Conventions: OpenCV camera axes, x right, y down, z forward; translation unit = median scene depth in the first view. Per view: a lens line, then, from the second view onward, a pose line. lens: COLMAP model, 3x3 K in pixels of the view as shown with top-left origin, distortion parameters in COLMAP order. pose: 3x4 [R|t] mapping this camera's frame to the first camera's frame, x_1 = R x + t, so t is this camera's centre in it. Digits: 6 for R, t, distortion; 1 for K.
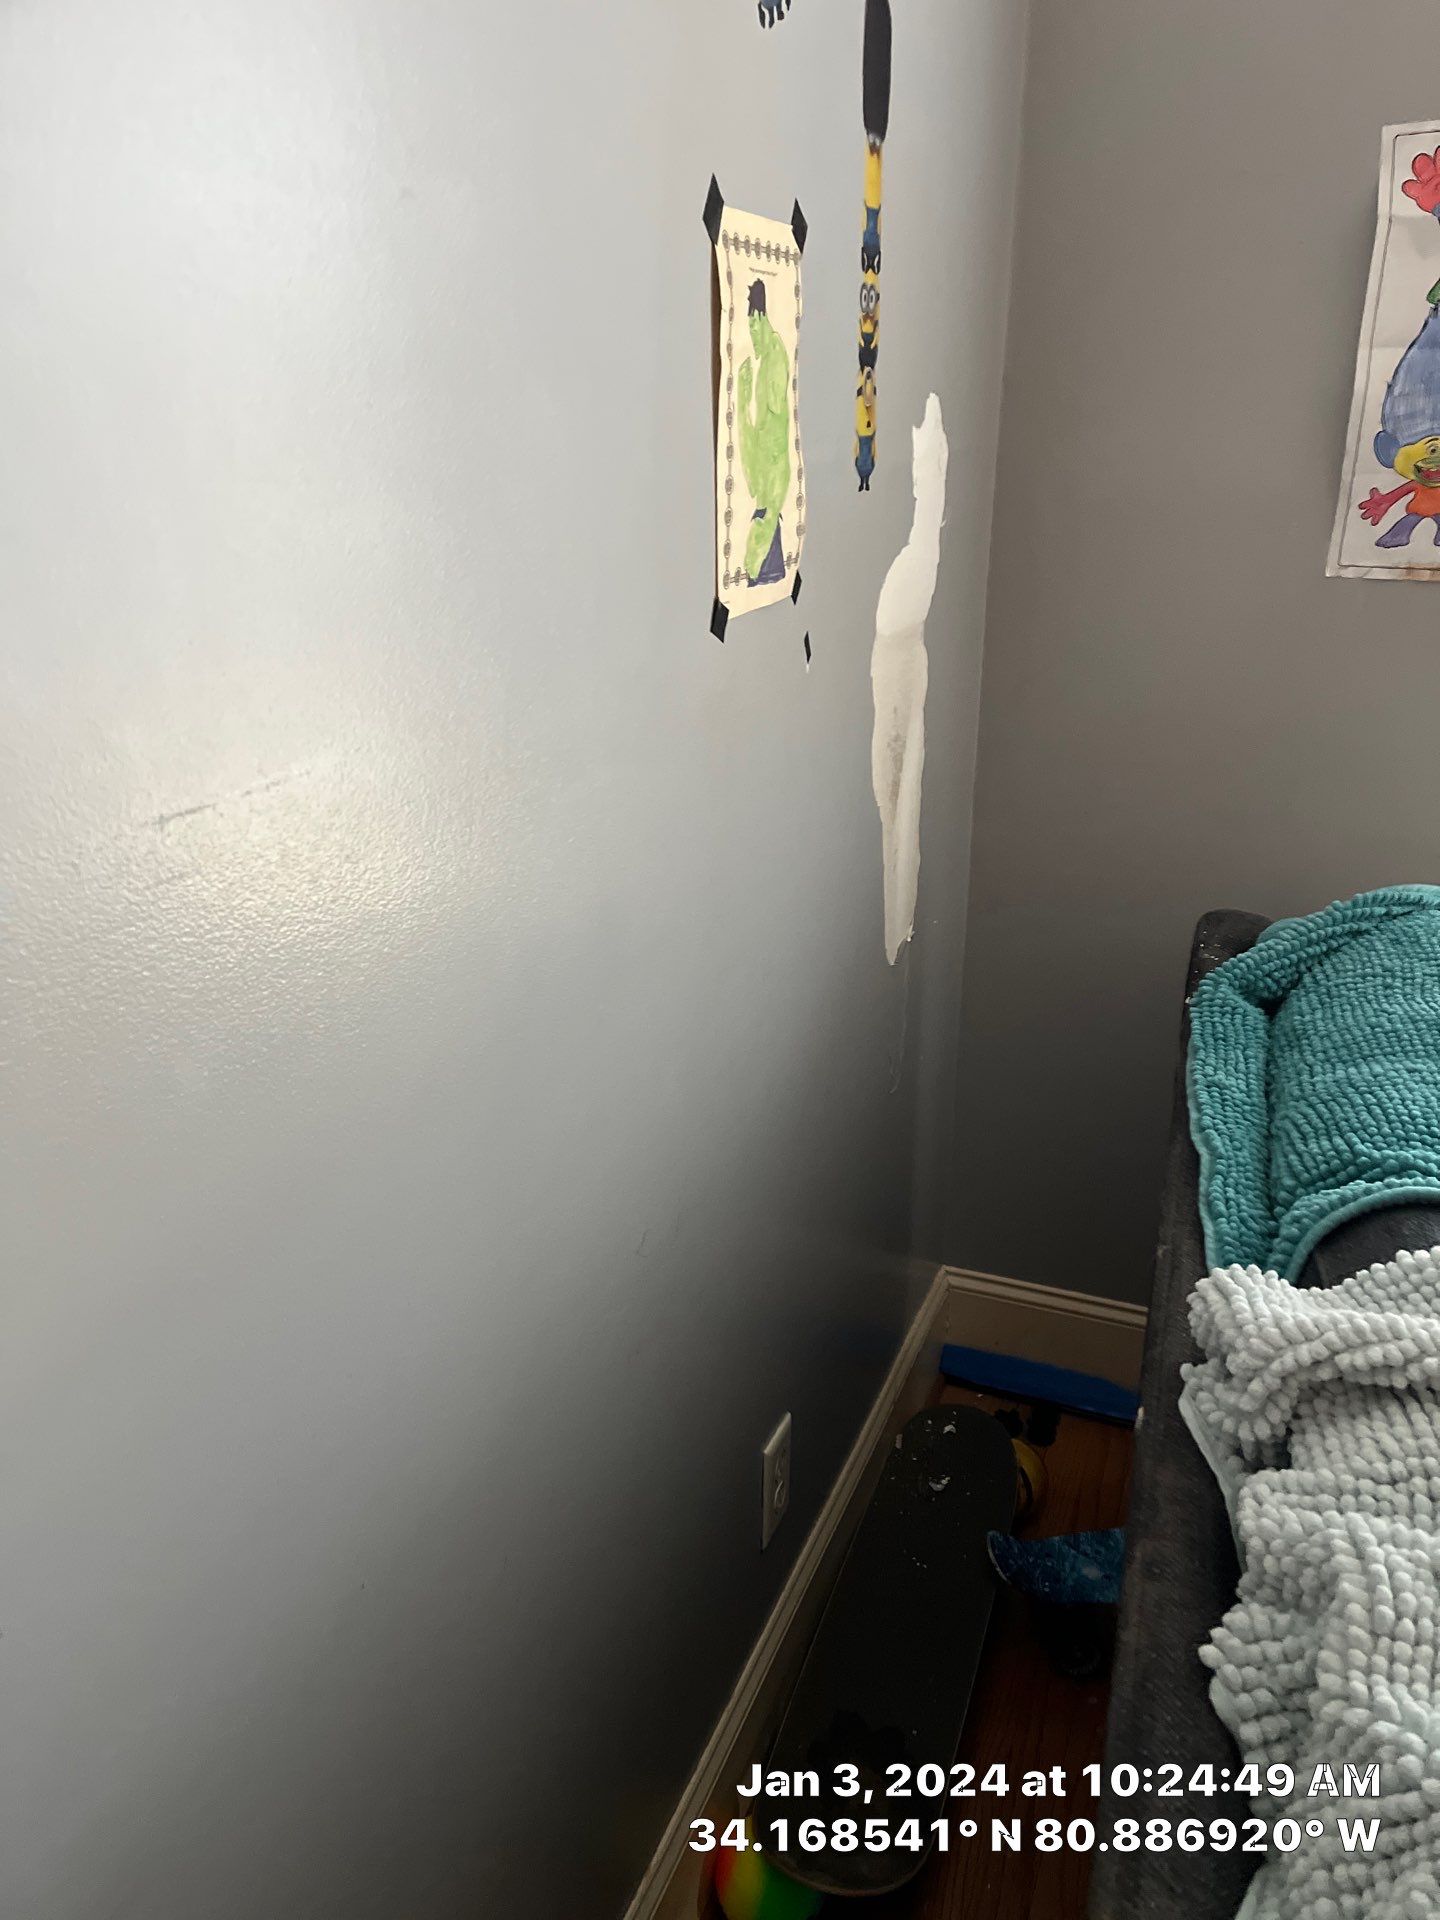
lens RADIAL K [[1444.9, 0, 724.3], [0, 1444.9, 967.9], [0, 0, 1]] dist [0.048044, -0.036379]
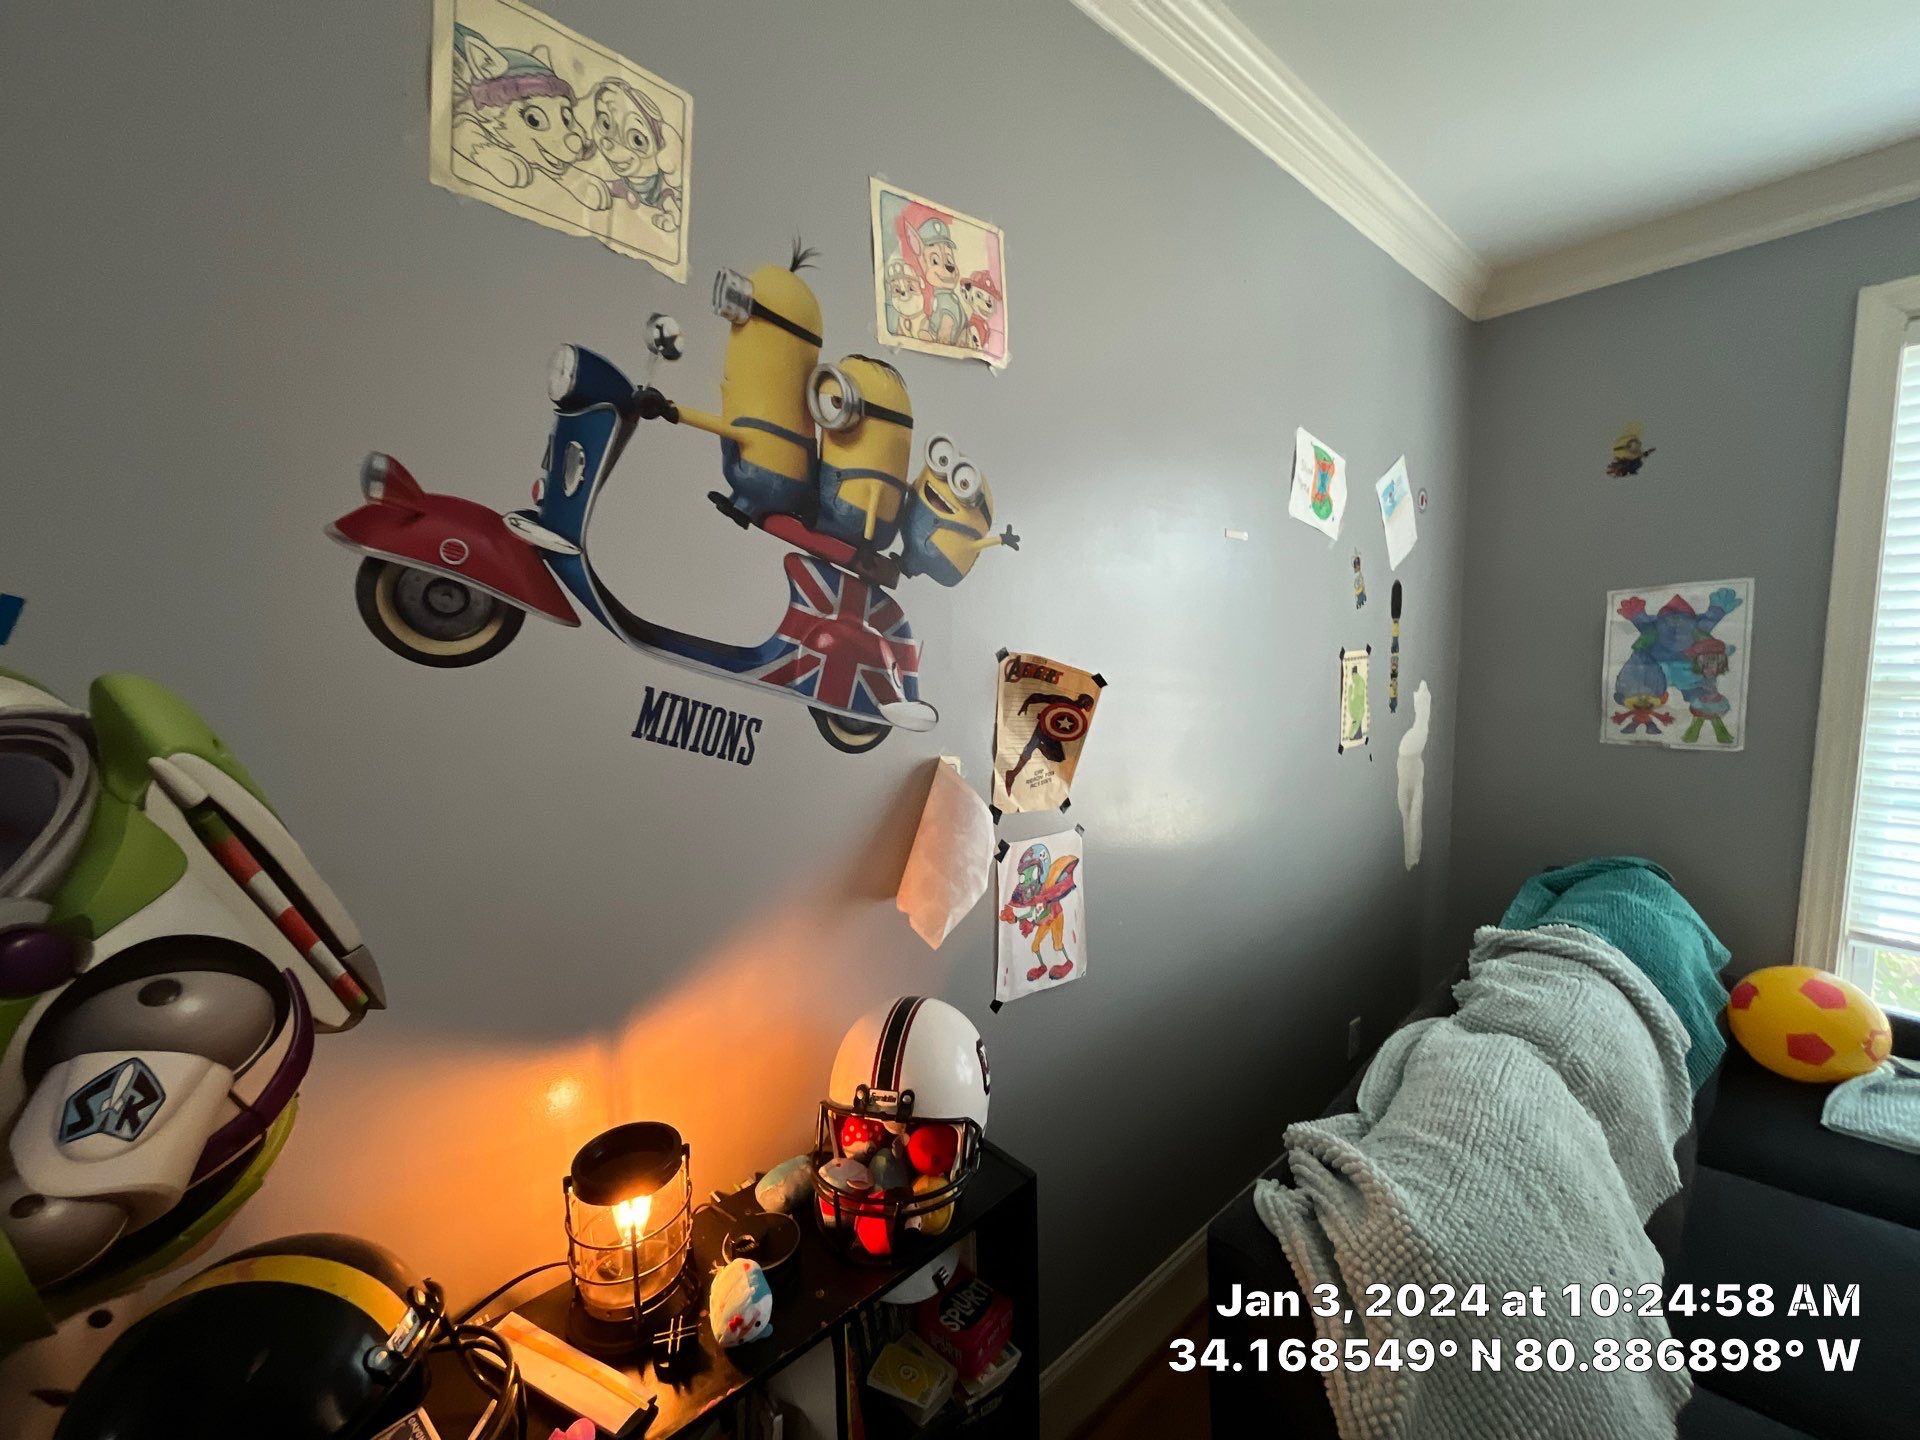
lens RADIAL K [[774.3, 0, 964.7], [0, 774.3, 721.5], [0, 0, 1]] dist [-0.007547, 0.001066]
pose [[0.888768, 0.029055, -0.457436, 0.030080], [-0.142364, 0.966129, -0.215237, 0.176082], [0.435688, 0.256418, 0.862801, -0.793972]]
